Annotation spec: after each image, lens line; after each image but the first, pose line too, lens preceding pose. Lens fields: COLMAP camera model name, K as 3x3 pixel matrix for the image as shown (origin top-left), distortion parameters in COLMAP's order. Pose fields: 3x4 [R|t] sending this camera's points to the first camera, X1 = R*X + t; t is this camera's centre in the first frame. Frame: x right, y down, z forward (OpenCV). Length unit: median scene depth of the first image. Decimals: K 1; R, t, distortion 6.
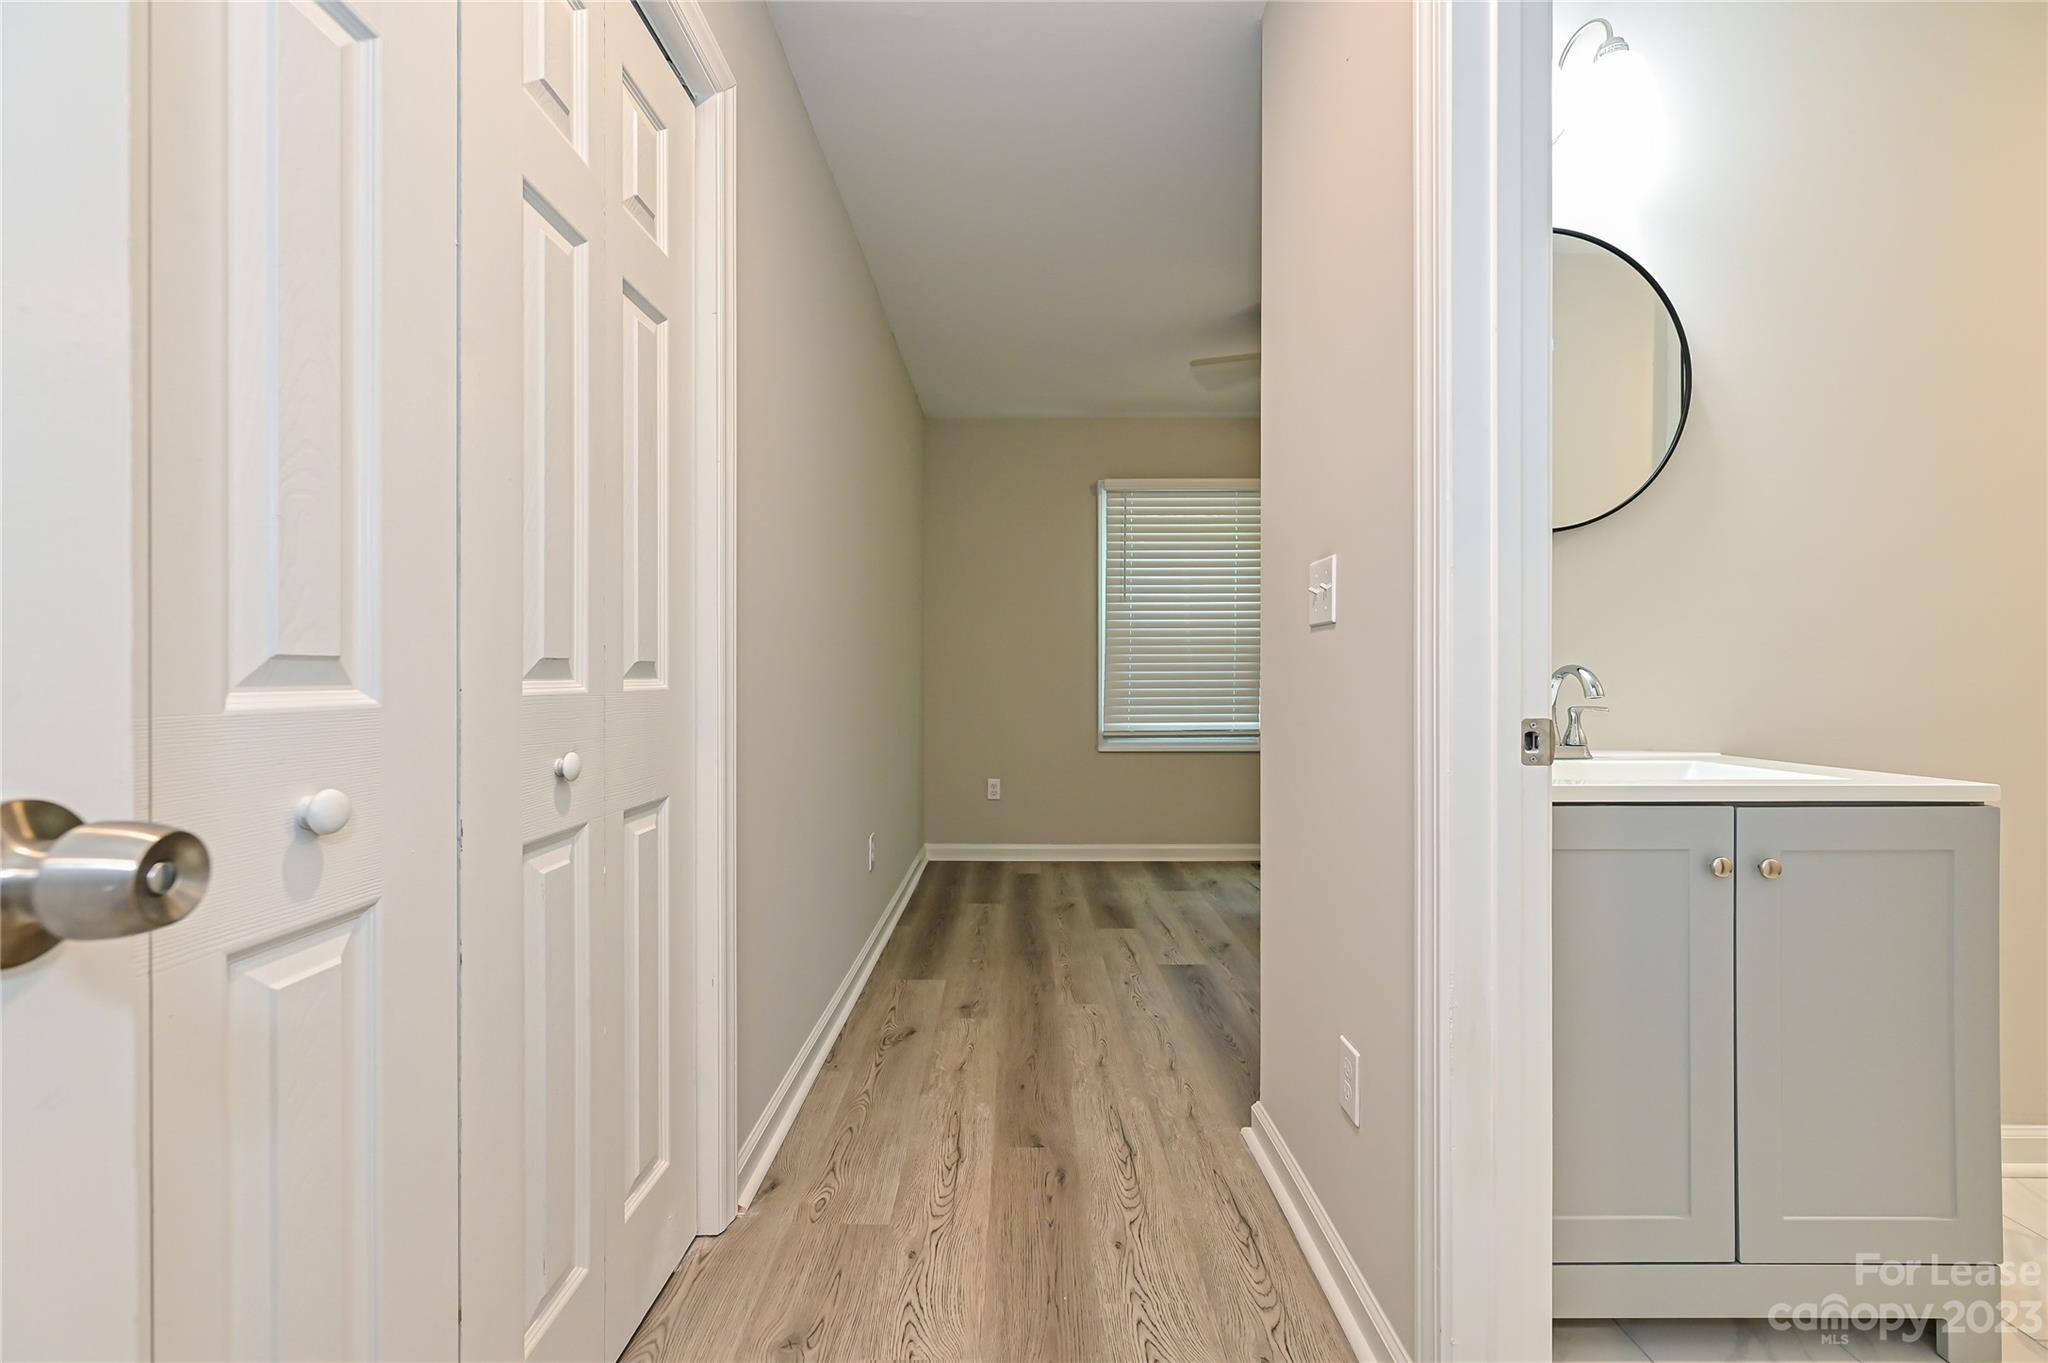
lens RADIAL K [[825.2, 0, 1024.0], [0, 825.2, 681.5], [0, 0, 1]] dist [-0.004082, -0.000335]
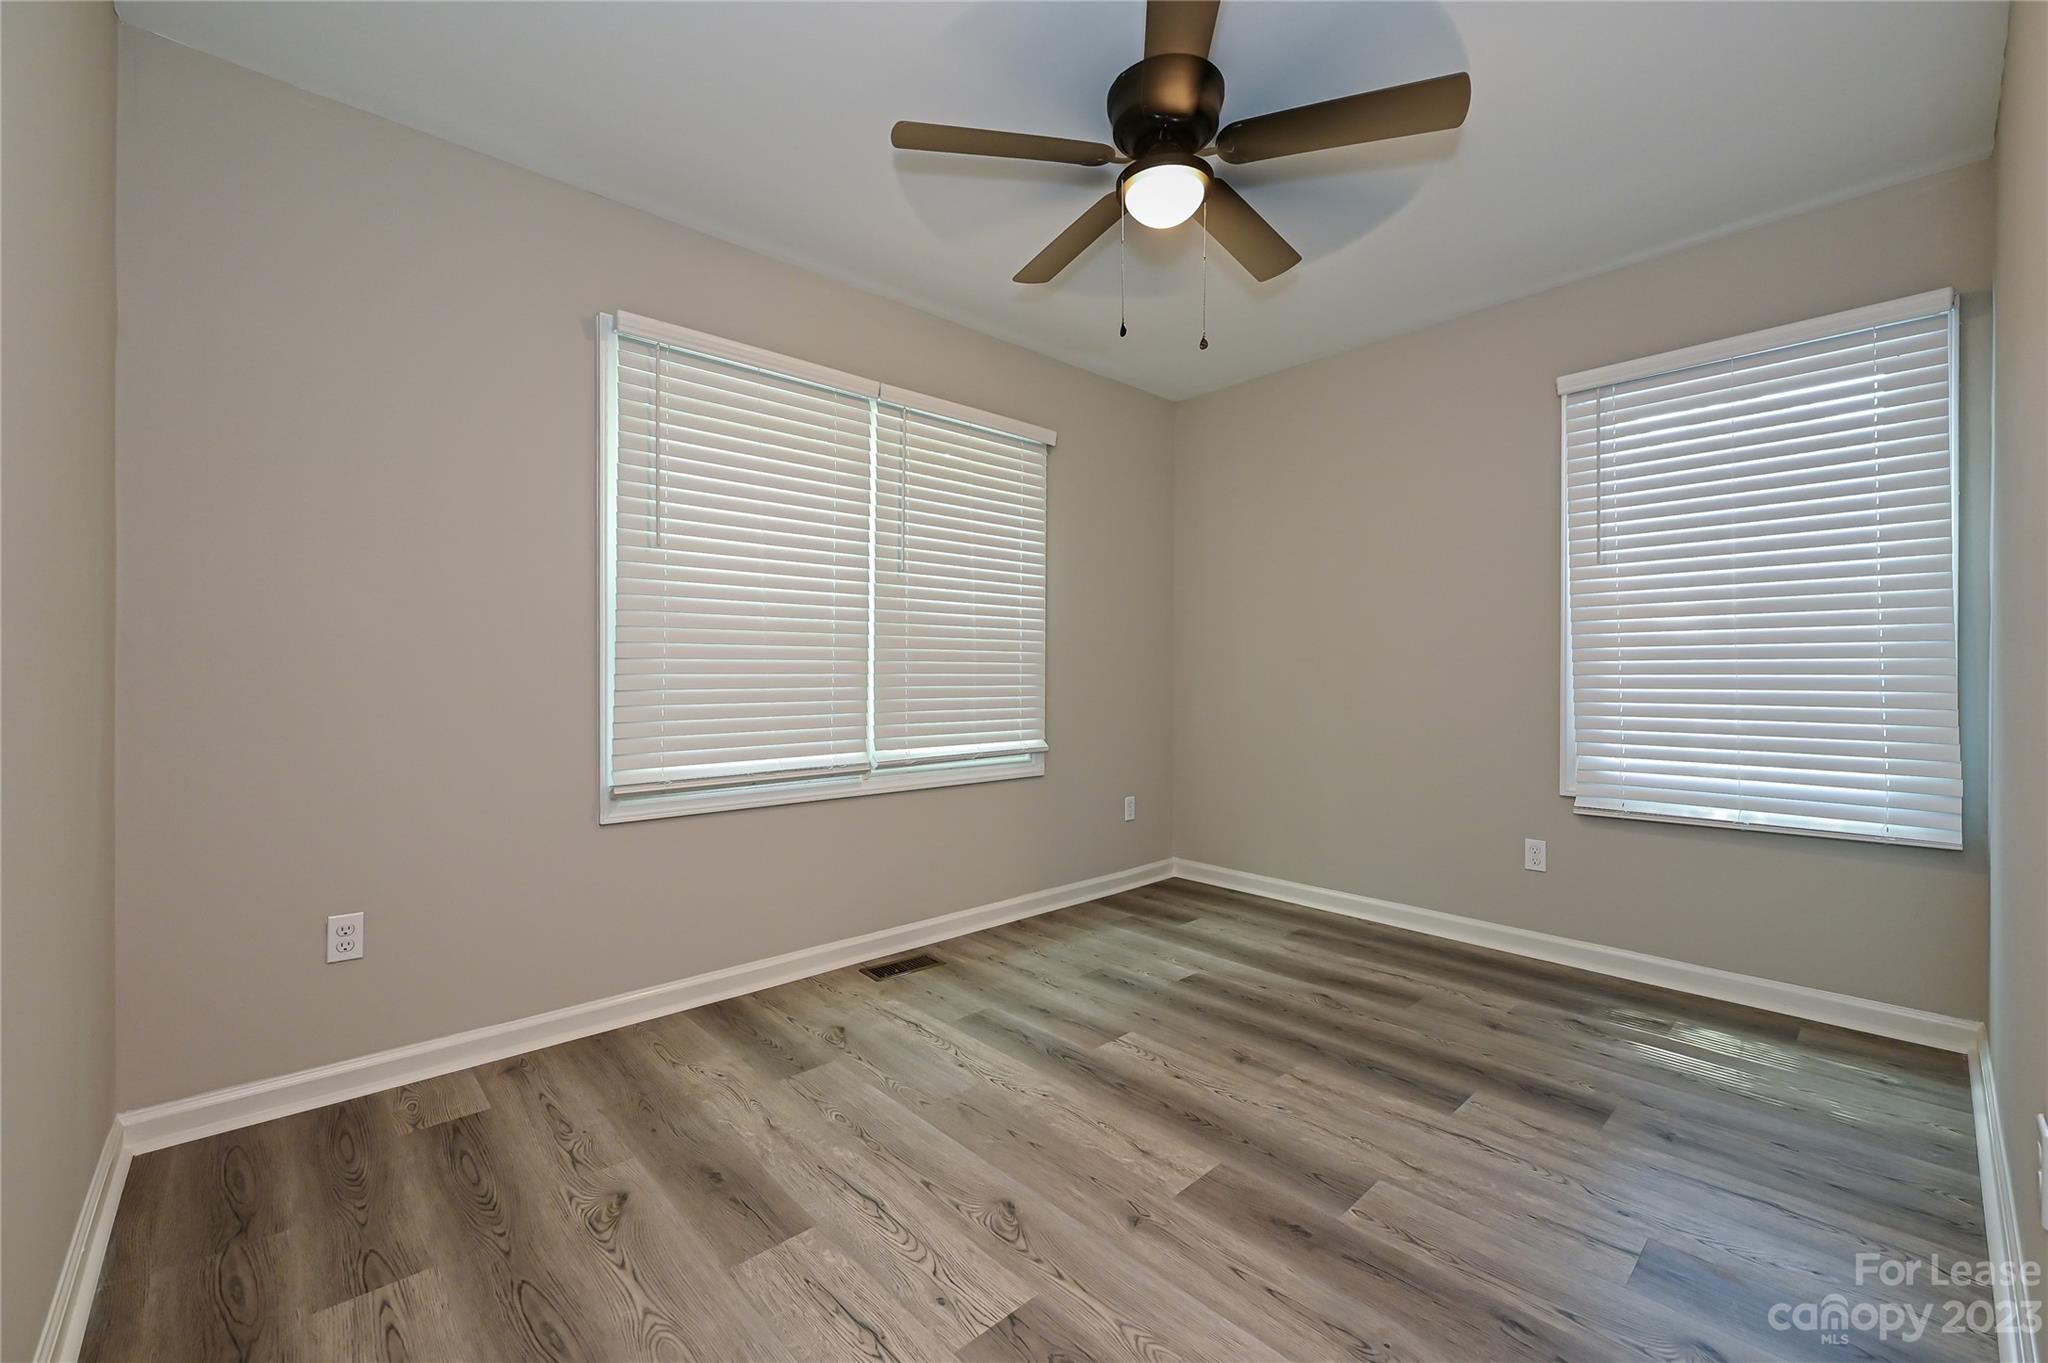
lens RADIAL K [[814.0, 0, 1015.2], [0, 814.0, 680.3], [0, 0, 1]] dist [-0.000926, -0.000131]
pose [[0.738296, -0.001691, 0.674475, -0.067016], [0.005279, 0.999981, -0.003272, -0.005026], [-0.674457, 0.005976, 0.738290, 0.440087]]
